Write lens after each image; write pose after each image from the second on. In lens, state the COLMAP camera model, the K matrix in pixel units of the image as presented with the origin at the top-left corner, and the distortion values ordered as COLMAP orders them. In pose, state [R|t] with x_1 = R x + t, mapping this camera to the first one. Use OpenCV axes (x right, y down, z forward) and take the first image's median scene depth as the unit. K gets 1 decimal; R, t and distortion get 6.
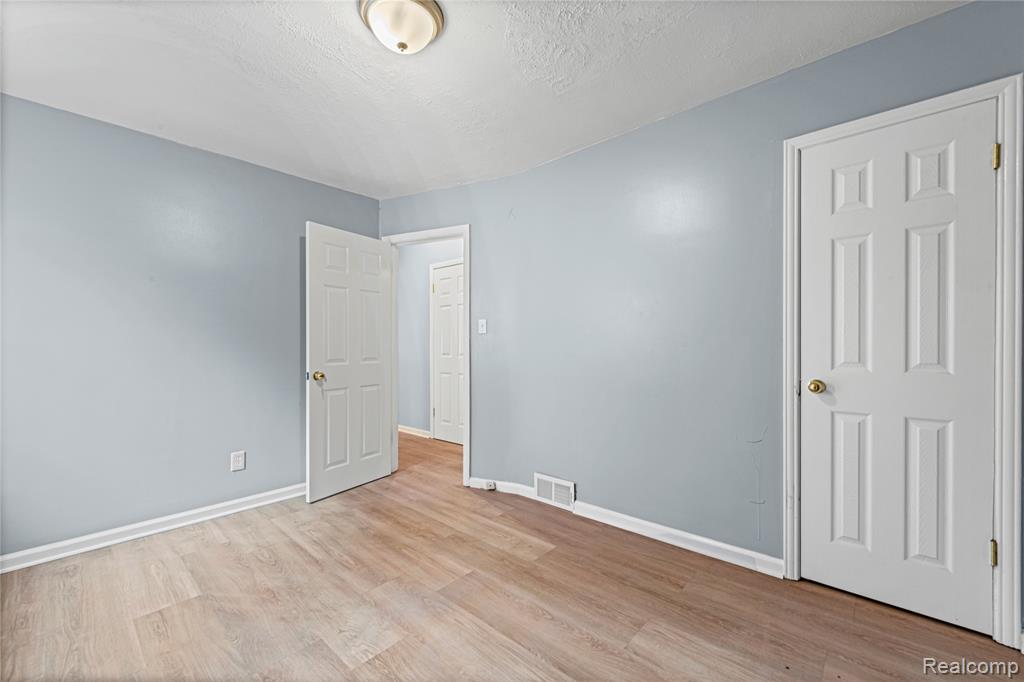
lens RADIAL K [[402.7, 0, 512.6], [0, 402.7, 340.5], [0, 0, 1]] dist [0.012889, -0.000627]
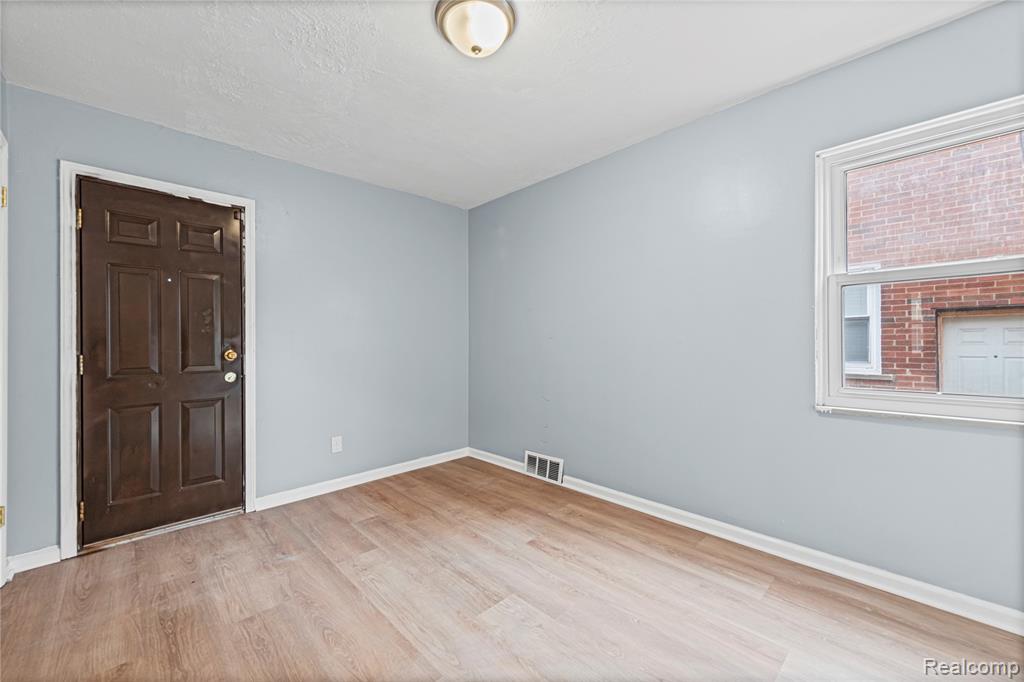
lens RADIAL K [[402.7, 0, 510.8], [0, 402.7, 342.9], [0, 0, 1]] dist [0.012889, -0.000627]
pose [[-0.997137, 0.019749, 0.072986, -0.430850], [0.019575, 0.999804, -0.003100, 0.024506], [-0.073033, -0.001662, -0.997328, 1.967846]]
